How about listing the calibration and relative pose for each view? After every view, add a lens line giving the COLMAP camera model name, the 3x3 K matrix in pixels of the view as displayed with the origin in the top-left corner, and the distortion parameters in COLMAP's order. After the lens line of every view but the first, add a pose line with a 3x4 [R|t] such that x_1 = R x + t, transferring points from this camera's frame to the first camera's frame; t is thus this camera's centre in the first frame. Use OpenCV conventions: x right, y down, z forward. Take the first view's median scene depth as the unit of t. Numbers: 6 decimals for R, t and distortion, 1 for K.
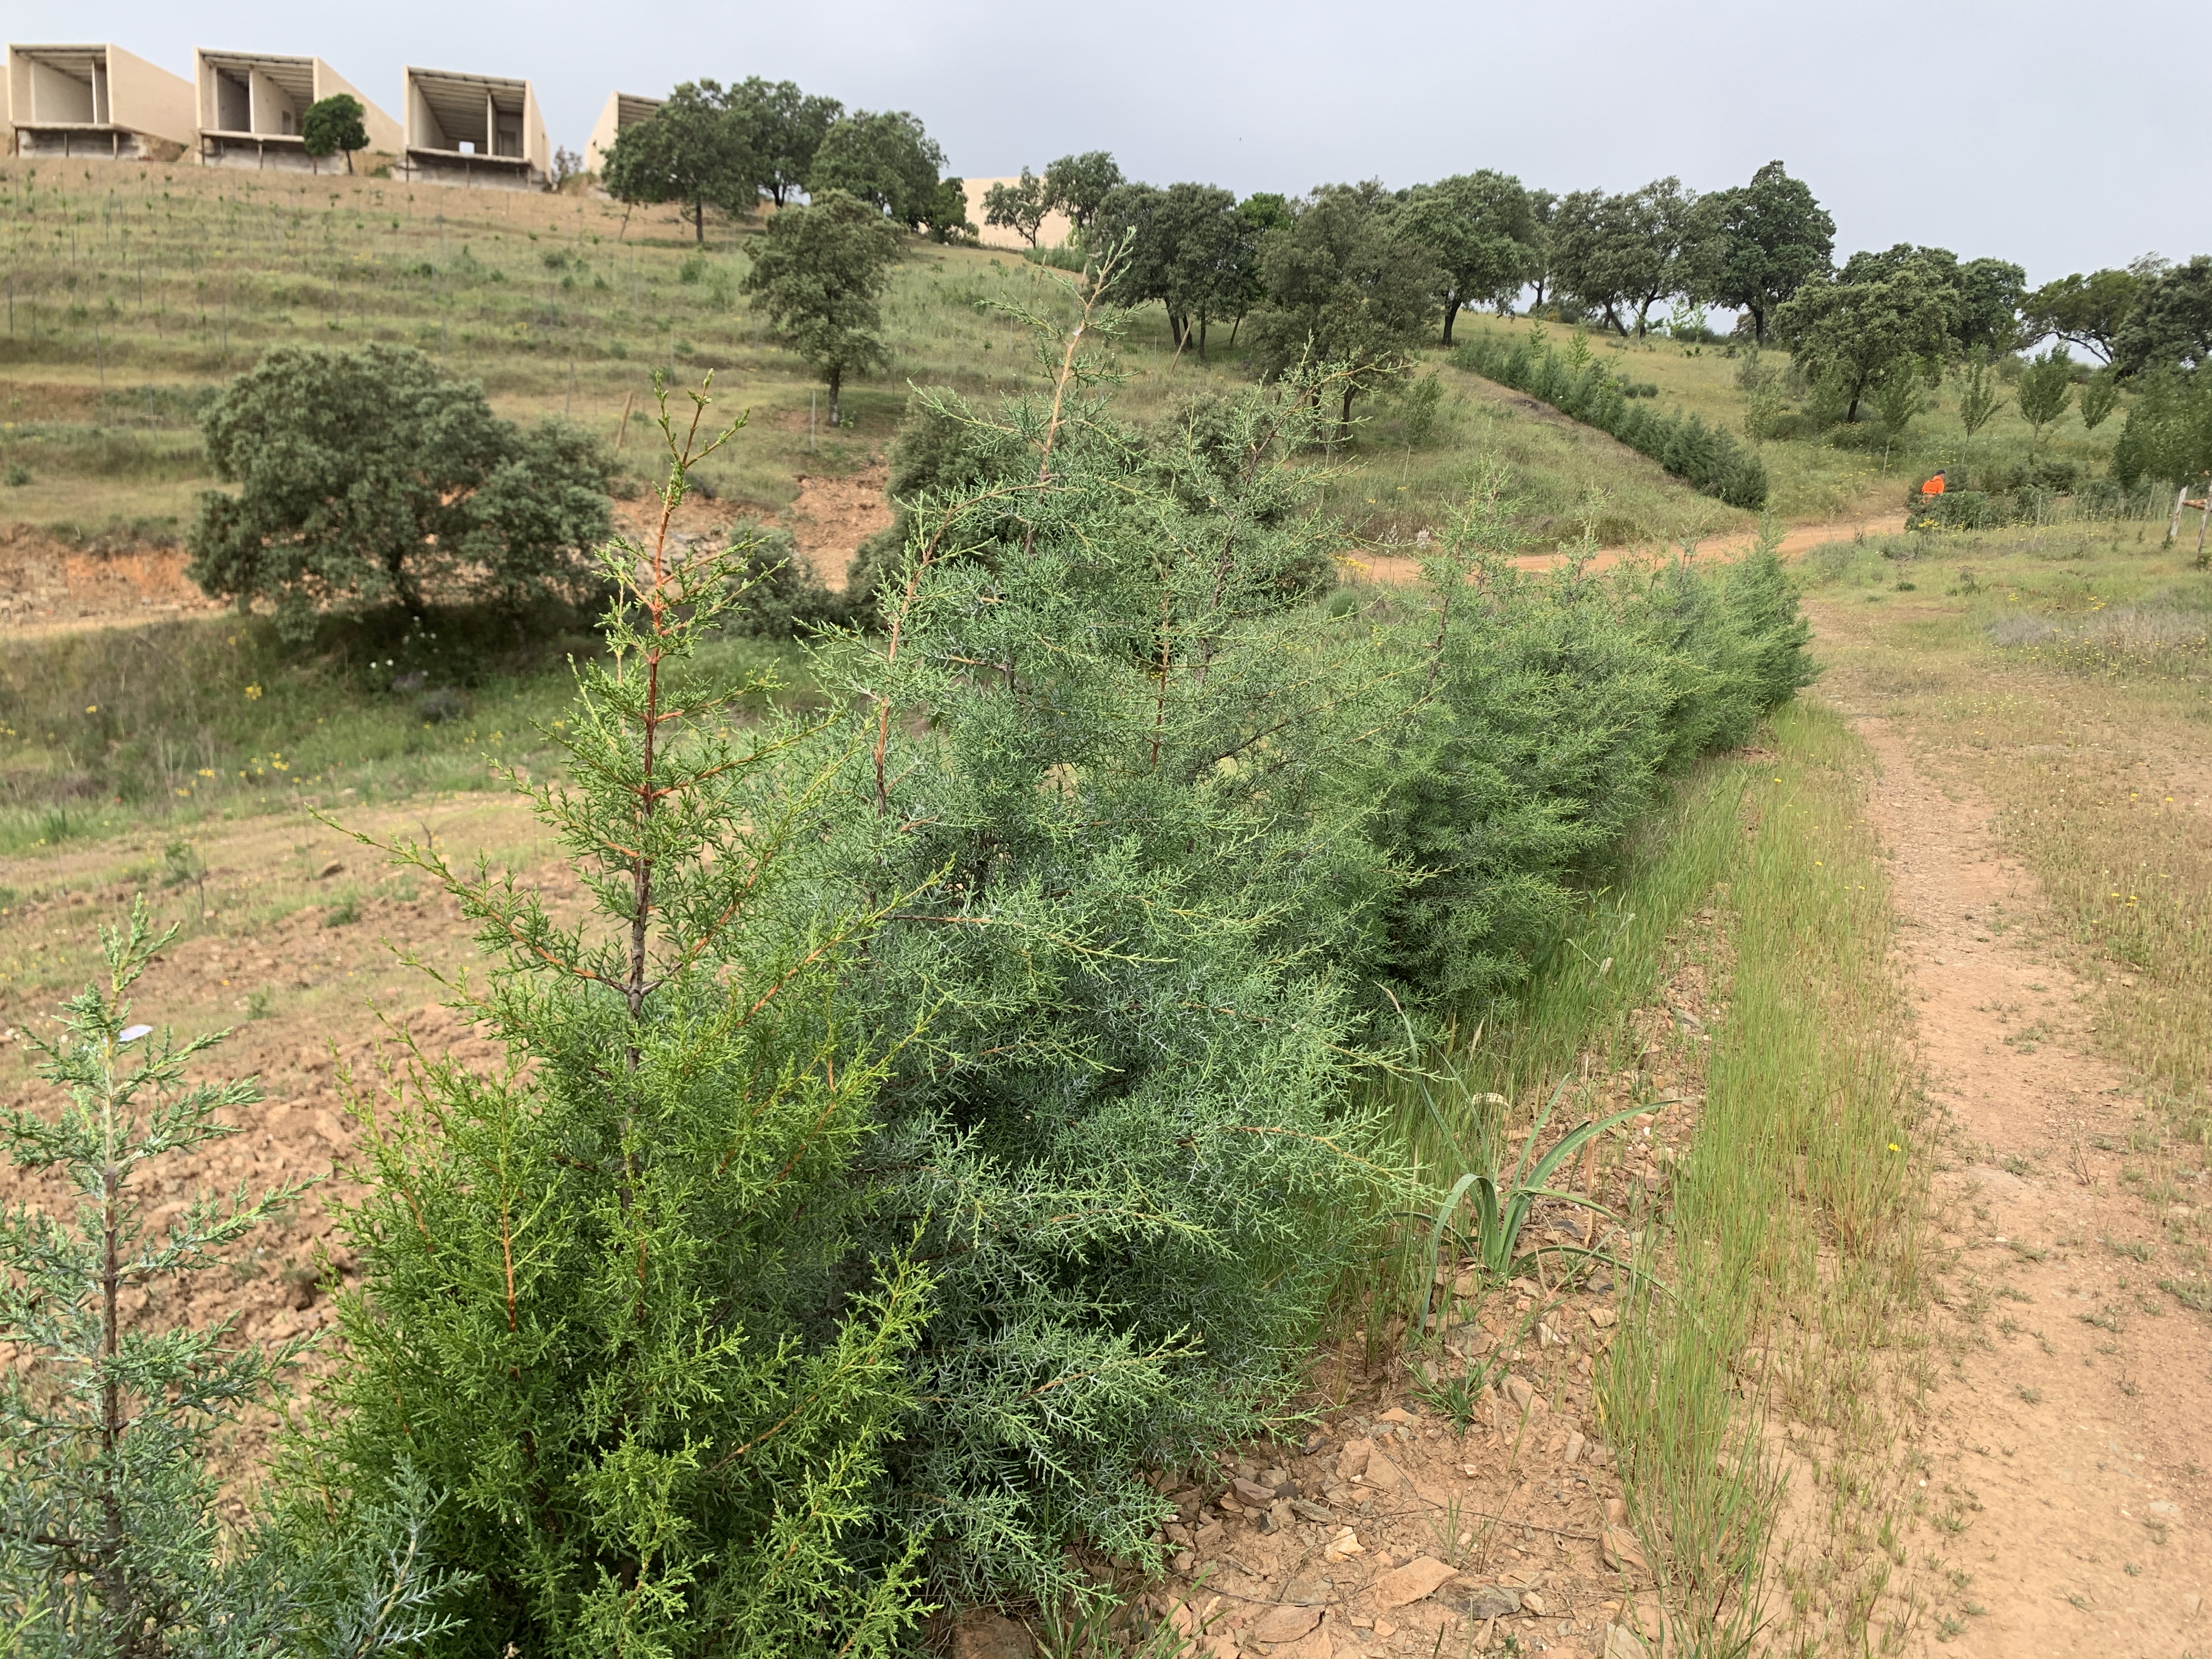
lens RADIAL K [[1692.5, 0, 1106.0], [0, 1692.5, 829.5], [0, 0, 1]] dist [-0.054429, 0.004440]
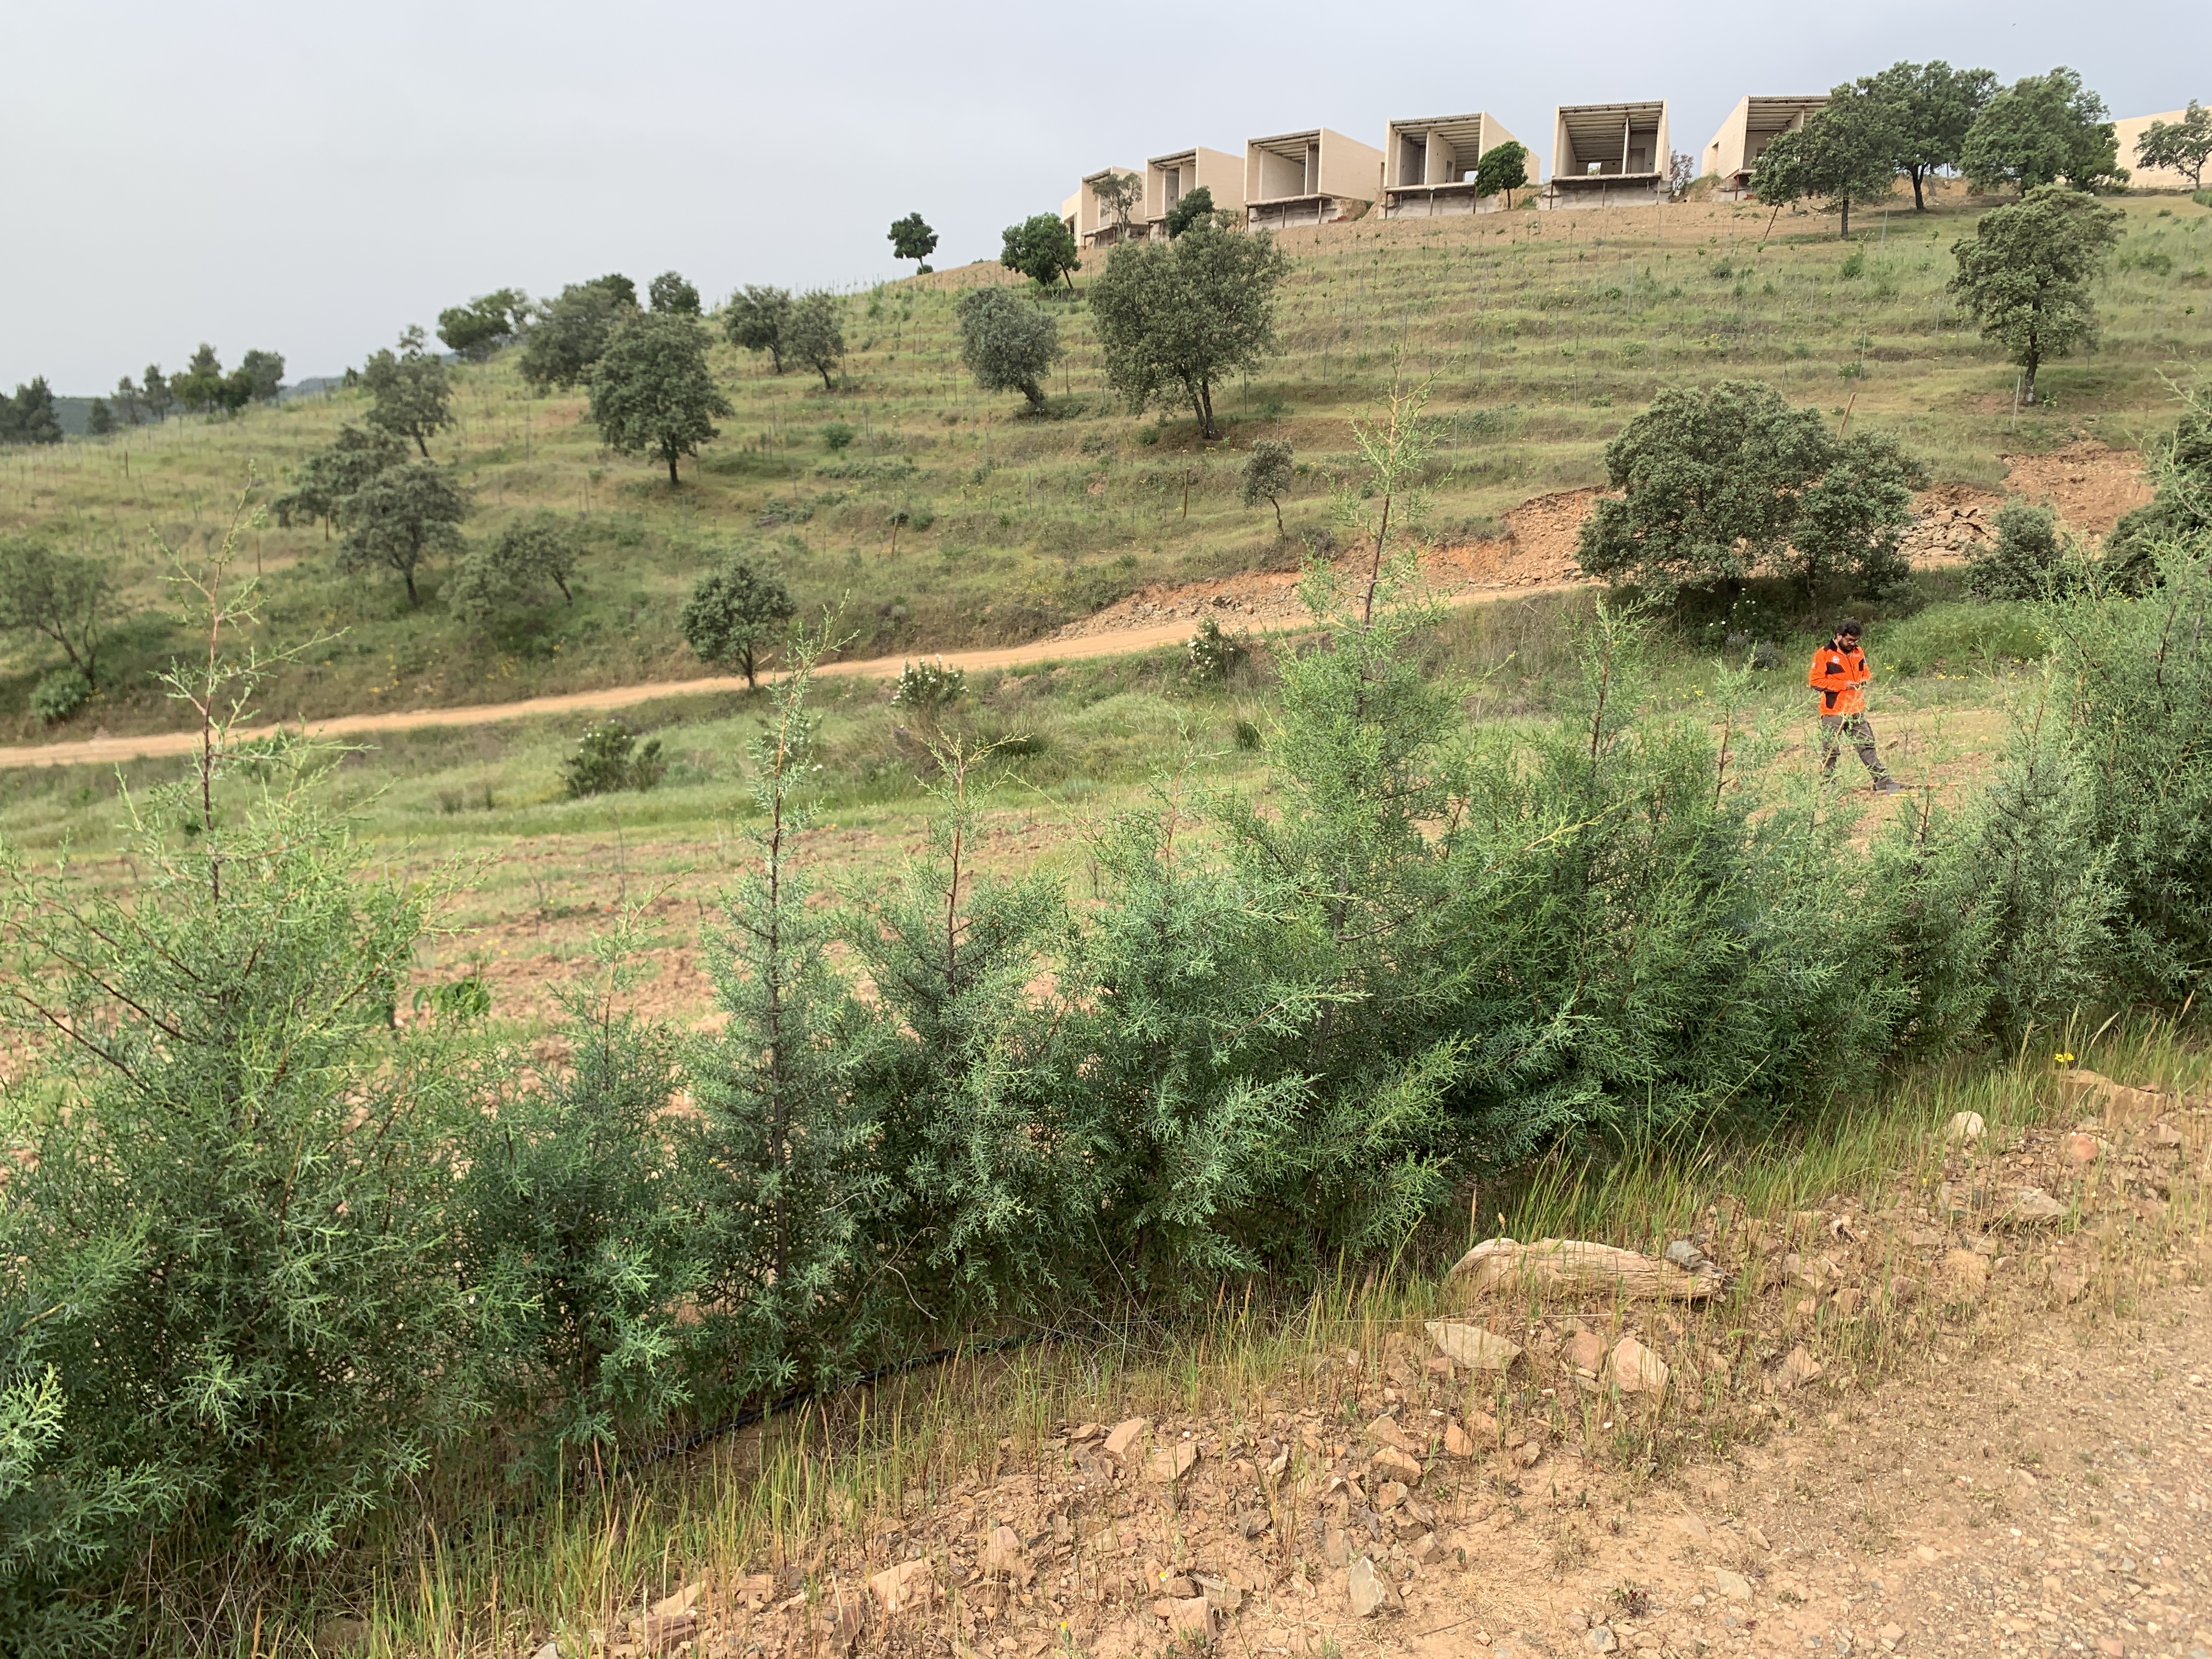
lens RADIAL K [[1646.4, 0, 1106.0], [0, 1646.4, 829.5], [0, 0, 1]] dist [-0.000254, -0.003802]
pose [[0.837877, 0.056543, -0.542922, -0.047650], [-0.046682, 0.998399, 0.031936, 0.018025], [0.543859, -0.001414, 0.839176, -0.143833]]
